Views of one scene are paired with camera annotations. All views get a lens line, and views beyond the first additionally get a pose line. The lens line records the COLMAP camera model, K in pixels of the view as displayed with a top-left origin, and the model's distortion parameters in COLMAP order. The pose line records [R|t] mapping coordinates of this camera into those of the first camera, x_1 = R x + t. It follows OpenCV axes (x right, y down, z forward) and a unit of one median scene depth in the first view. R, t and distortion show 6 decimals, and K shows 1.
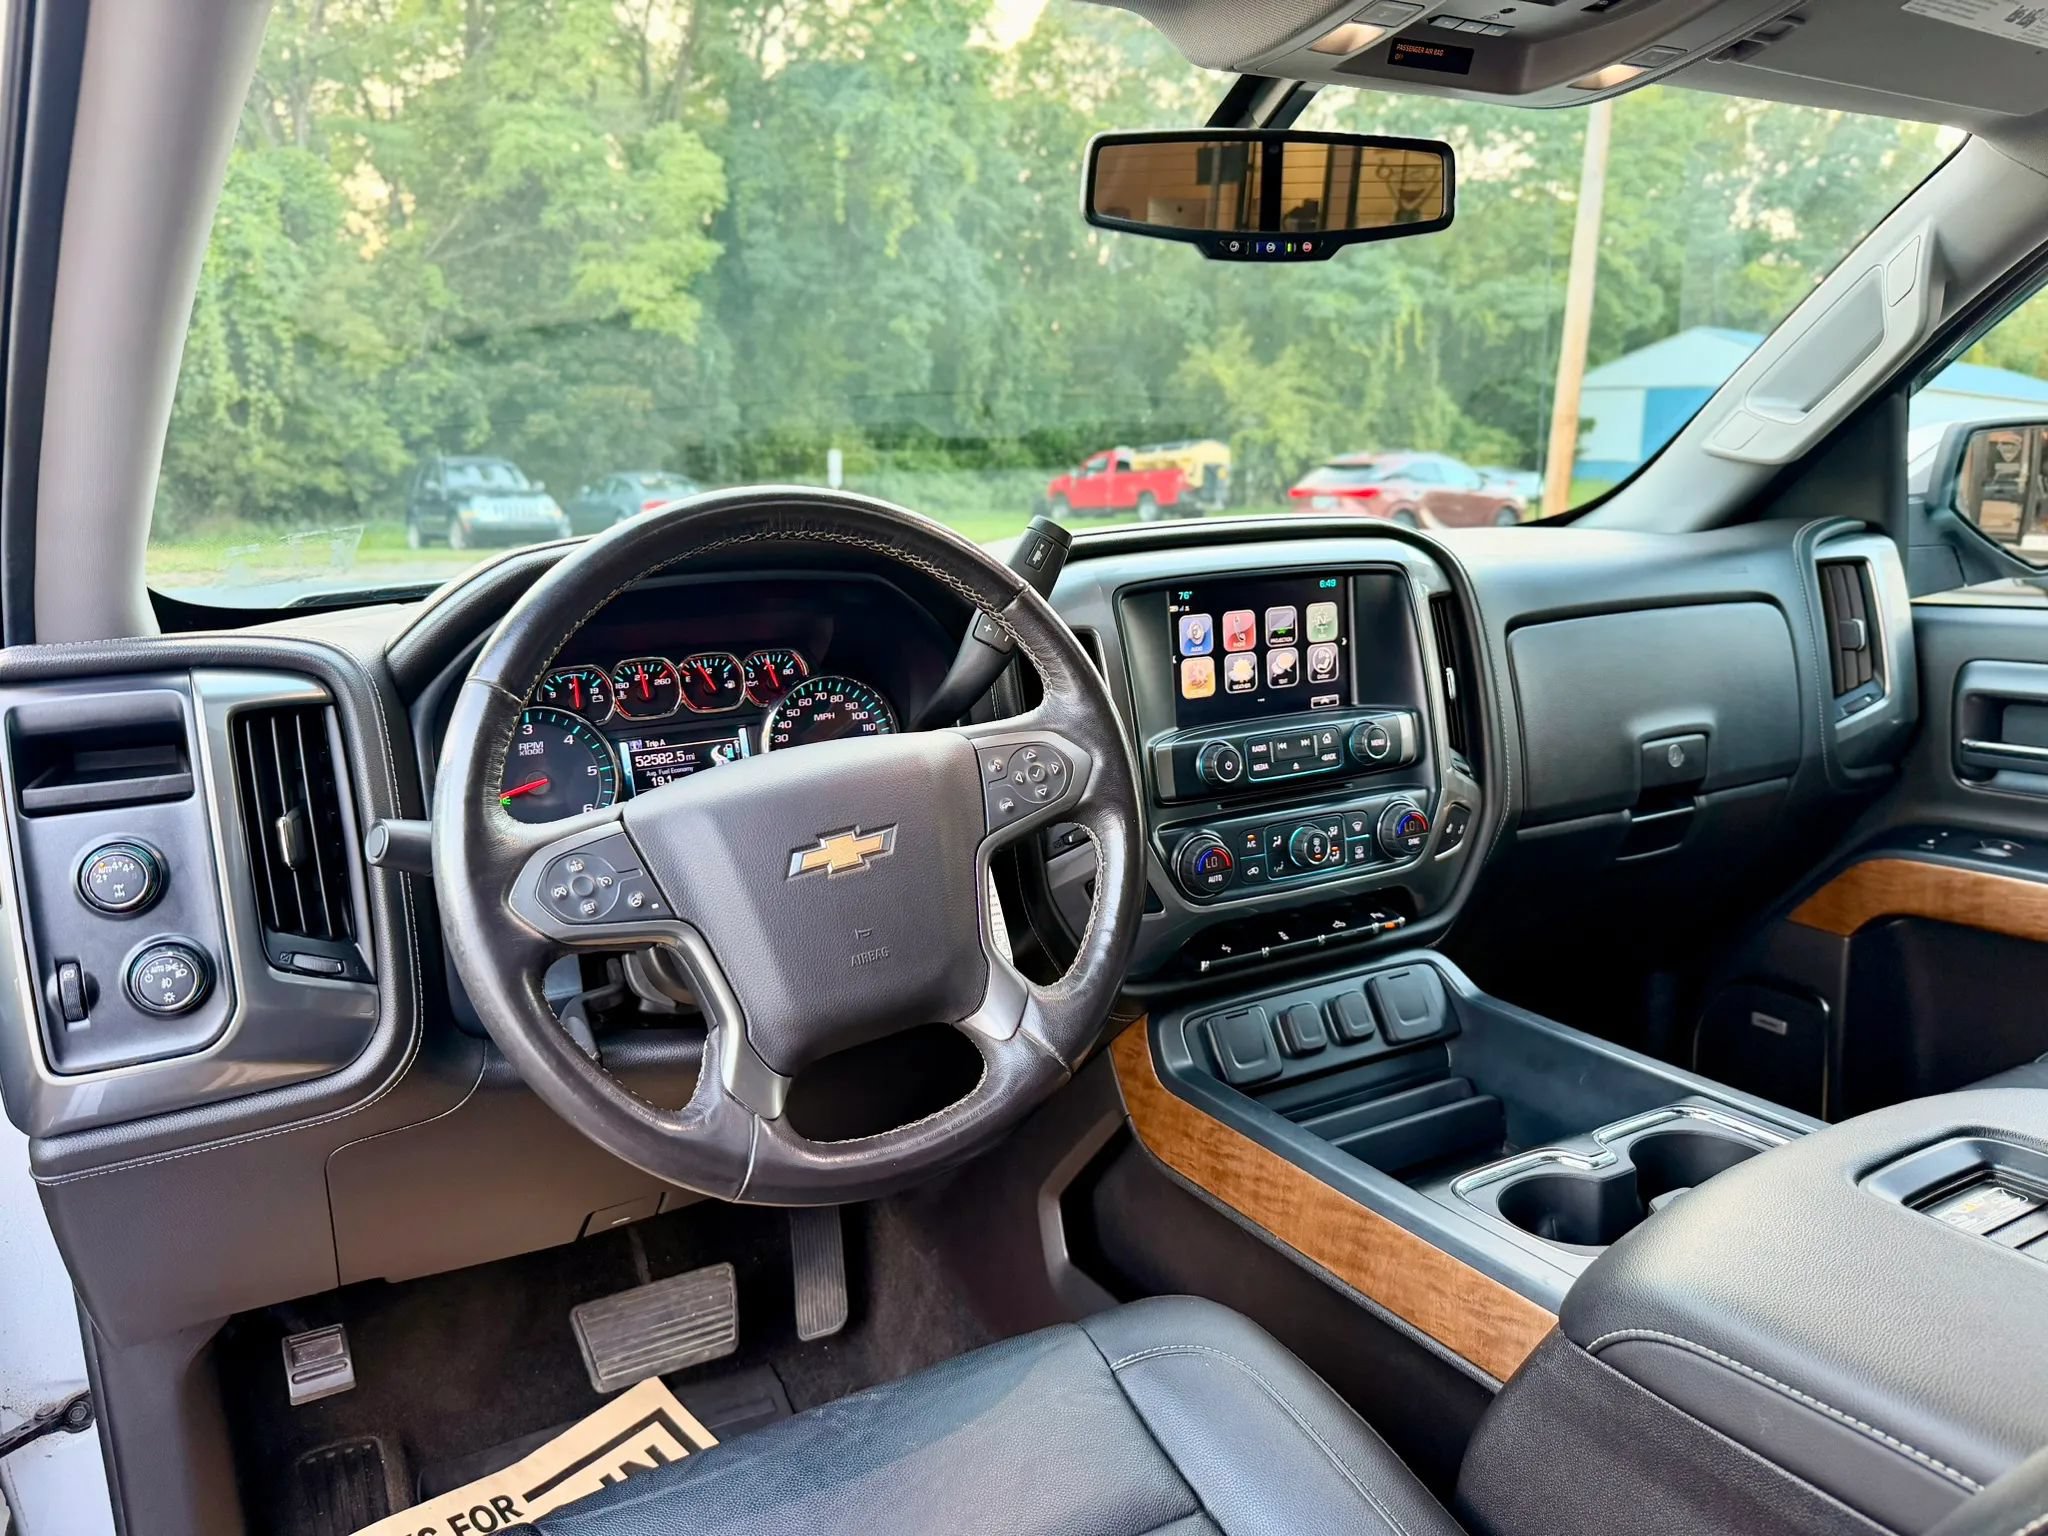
lens RADIAL K [[1459.0, 0, 1042.6], [0, 1459.0, 760.0], [0, 0, 1]] dist [0.019984, -0.042761]
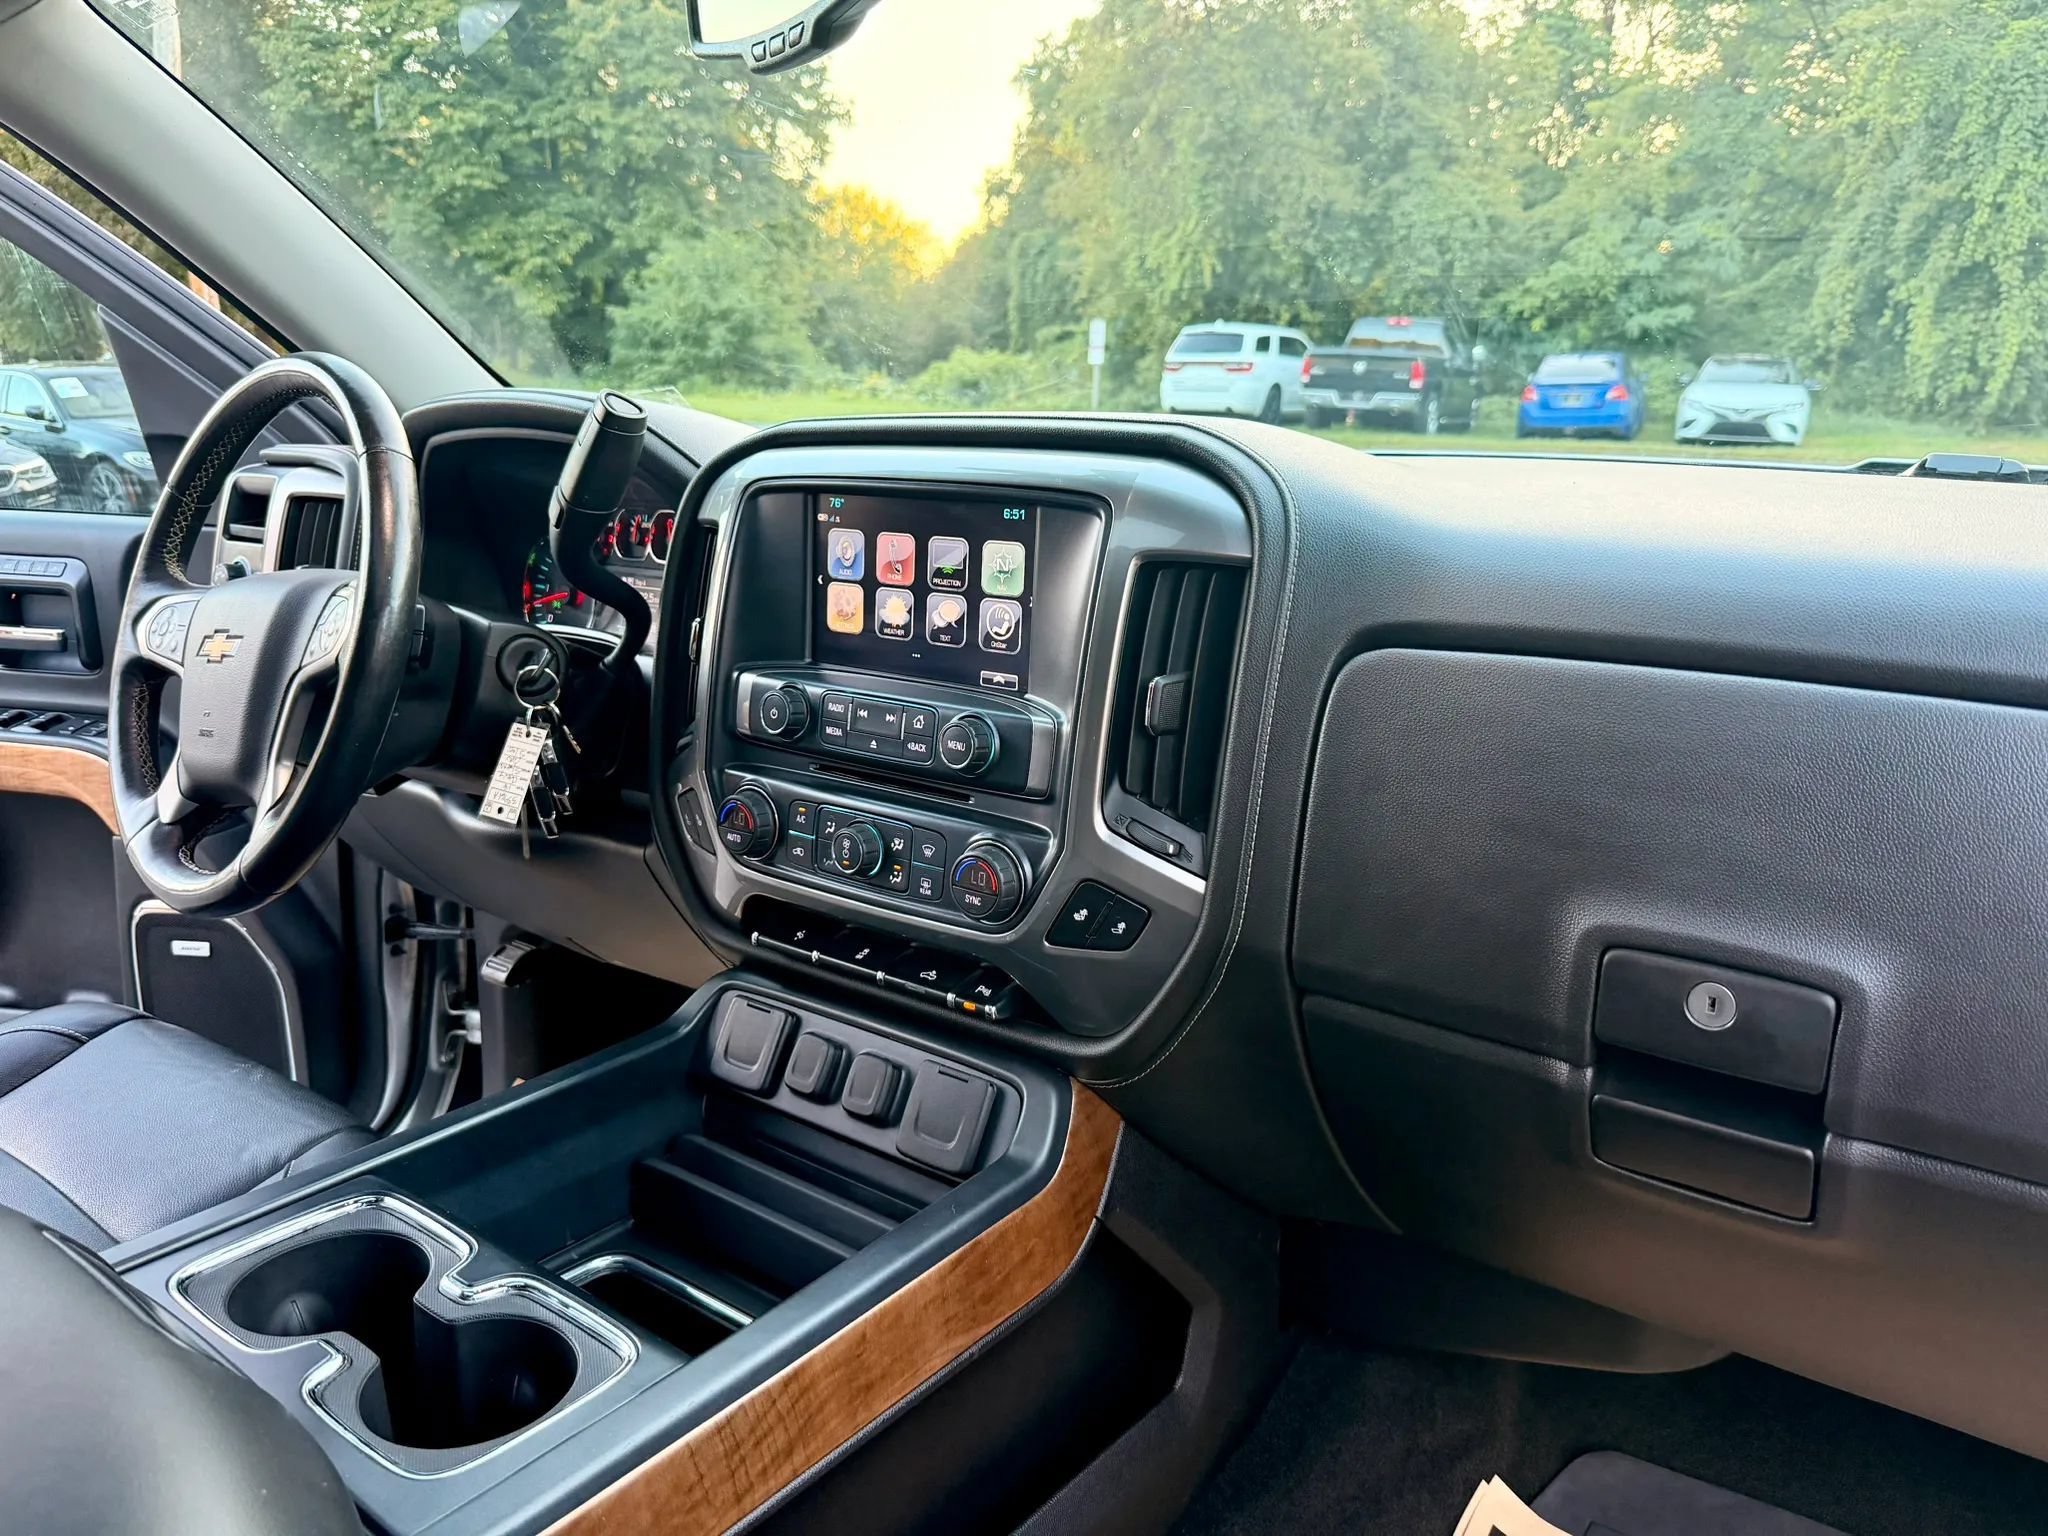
lens RADIAL K [[1459.0, 0, 1022.9], [0, 1459.0, 777.6], [0, 0, 1]] dist [0.019984, -0.042761]
pose [[0.381326, 0.262757, -0.886312, 0.668318], [-0.184609, 0.961088, 0.205500, -0.113551], [0.905820, 0.085258, 0.414995, 0.573363]]
